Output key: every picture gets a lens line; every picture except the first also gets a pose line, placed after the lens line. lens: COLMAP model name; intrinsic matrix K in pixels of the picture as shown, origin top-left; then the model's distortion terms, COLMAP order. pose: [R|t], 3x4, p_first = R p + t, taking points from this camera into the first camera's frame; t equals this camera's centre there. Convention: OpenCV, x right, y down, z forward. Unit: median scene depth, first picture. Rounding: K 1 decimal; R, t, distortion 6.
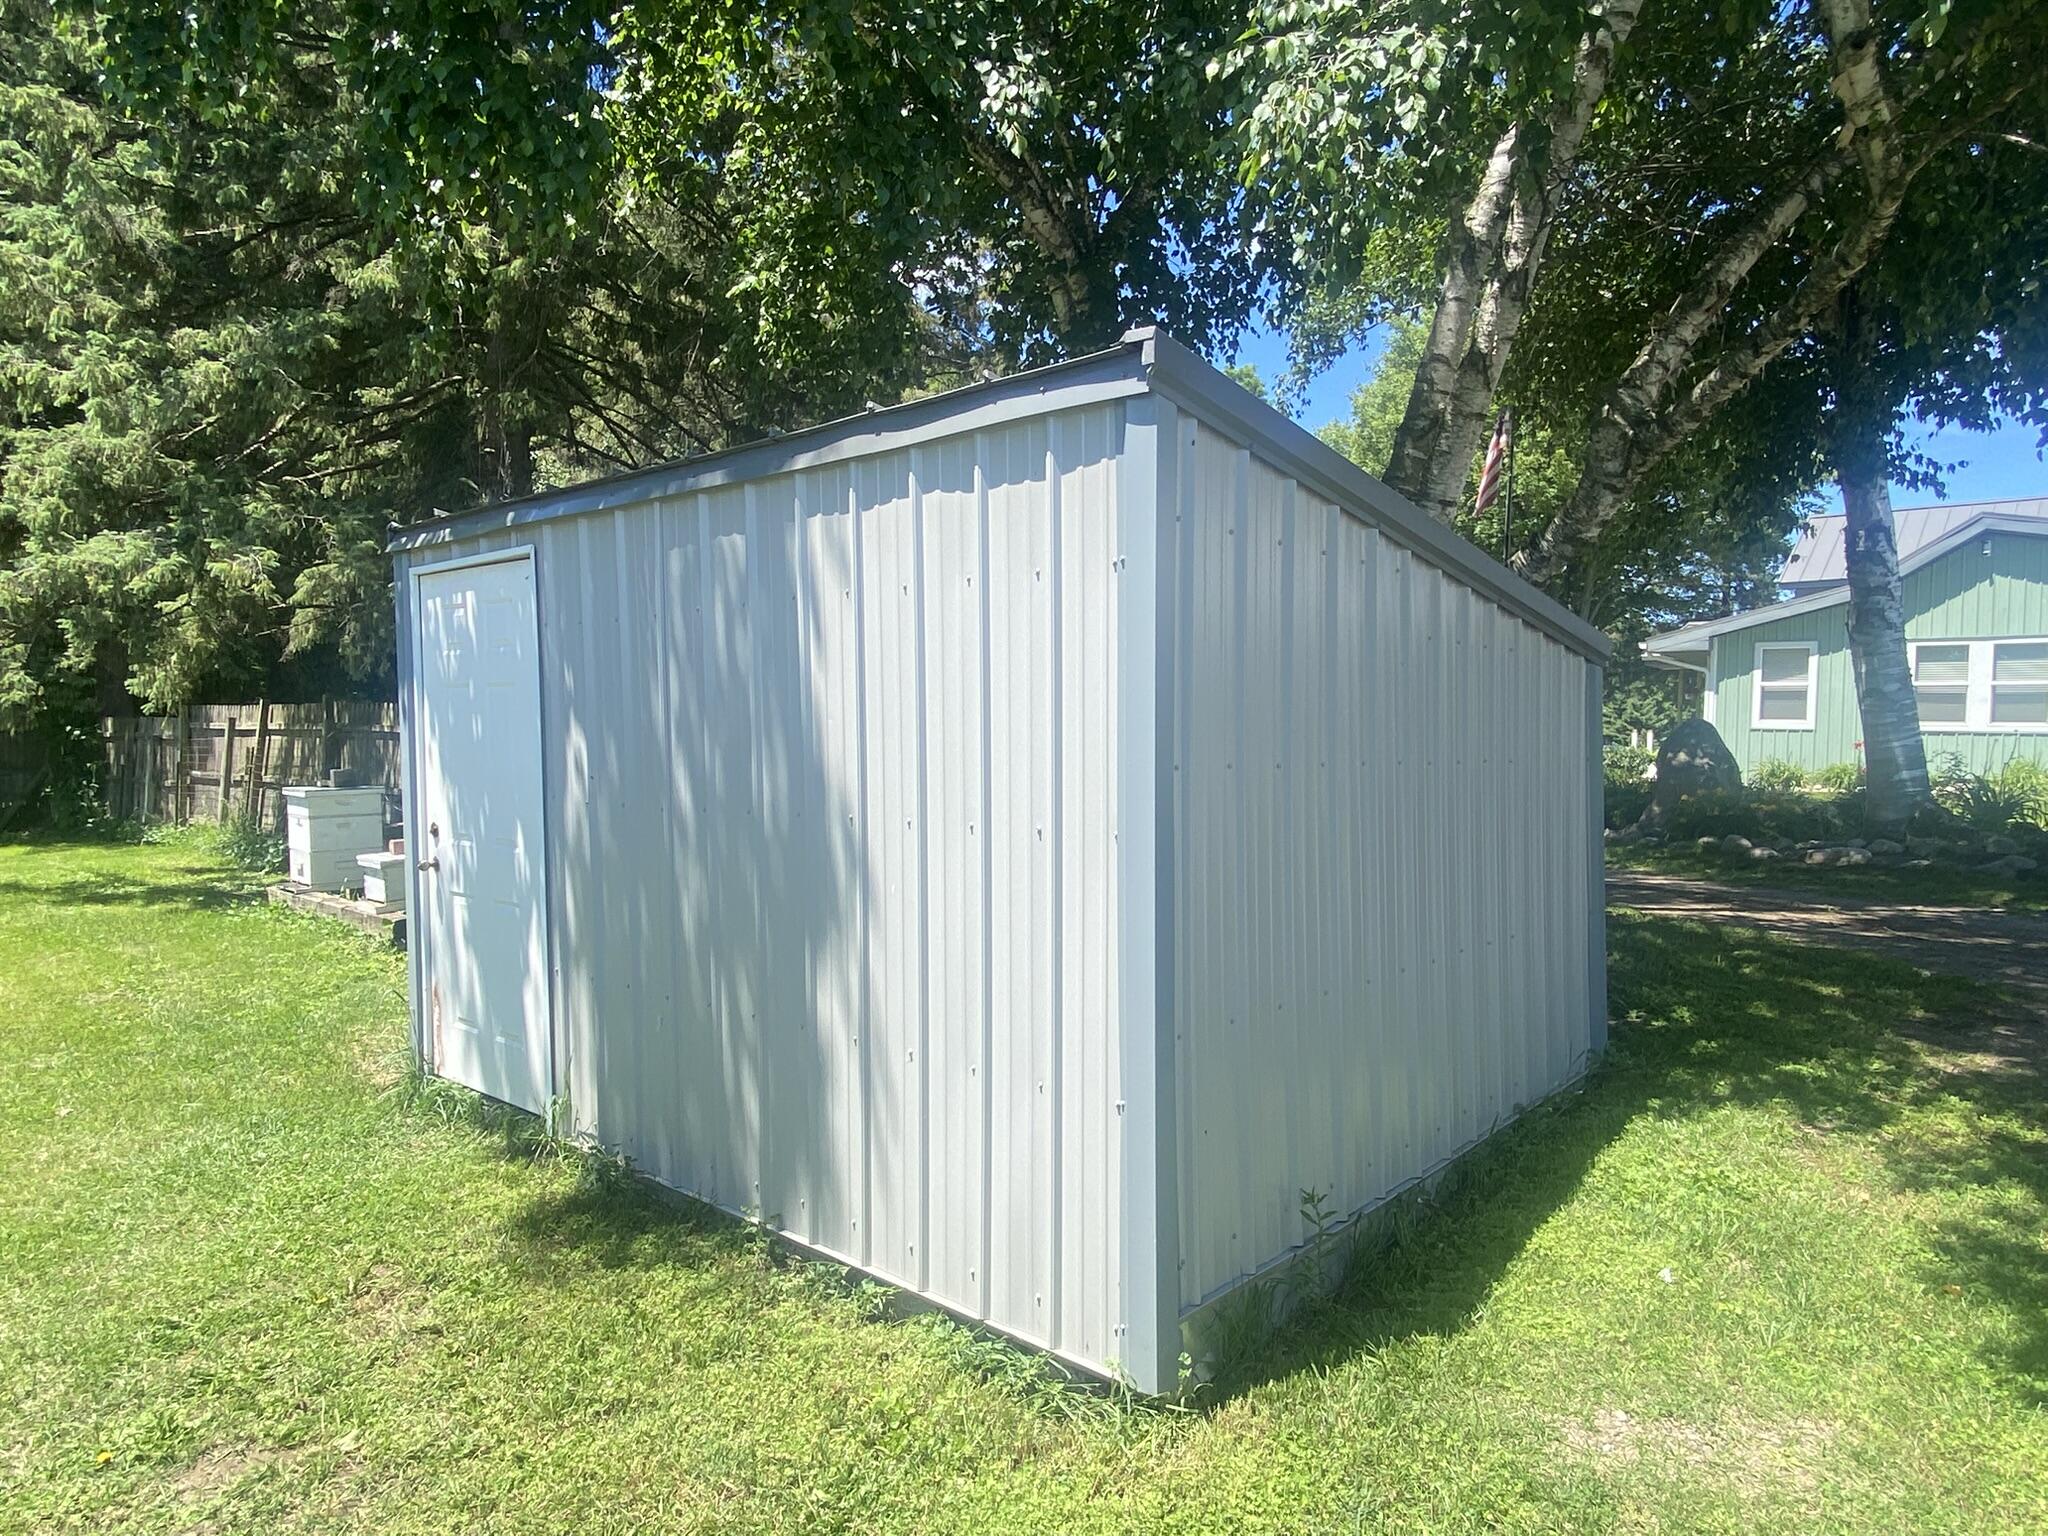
lens RADIAL K [[1264.5, 0, 1033.7], [0, 1264.5, 761.0], [0, 0, 1]] dist [-0.005654, -0.001972]
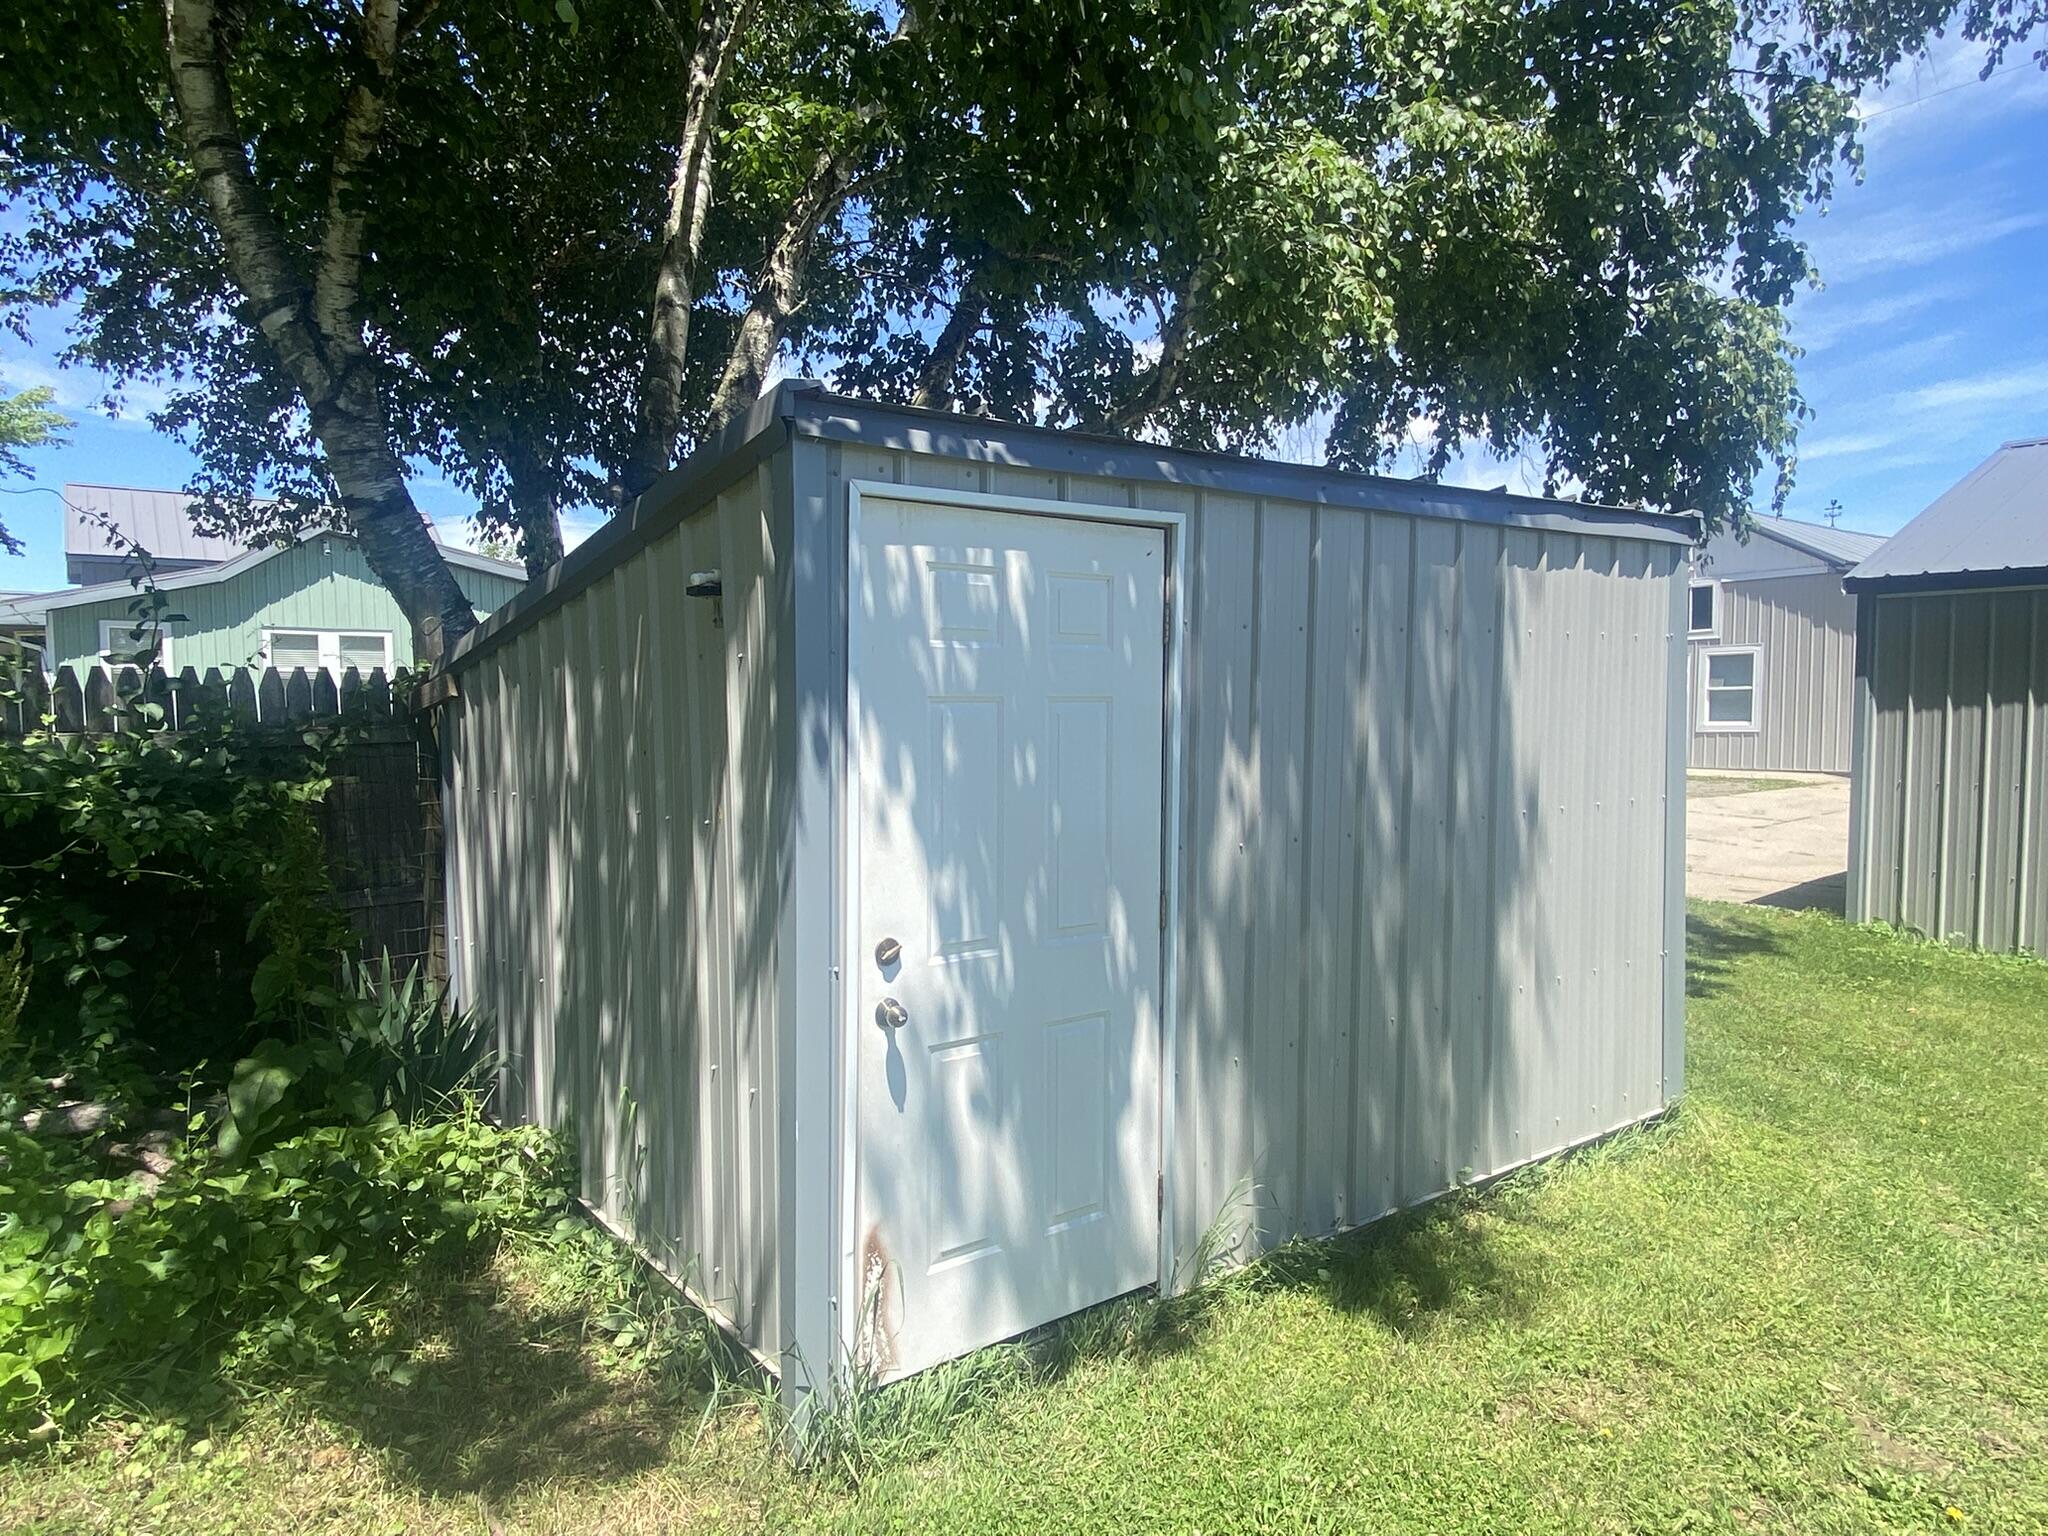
lens RADIAL K [[1264.5, 0, 1033.2], [0, 1264.5, 772.0], [0, 0, 1]] dist [-0.005654, -0.001972]
pose [[0.228061, -0.062694, 0.971626, -1.039020], [0.038401, 0.997727, 0.055365, -0.057516], [-0.972889, 0.024685, 0.229950, 0.829597]]
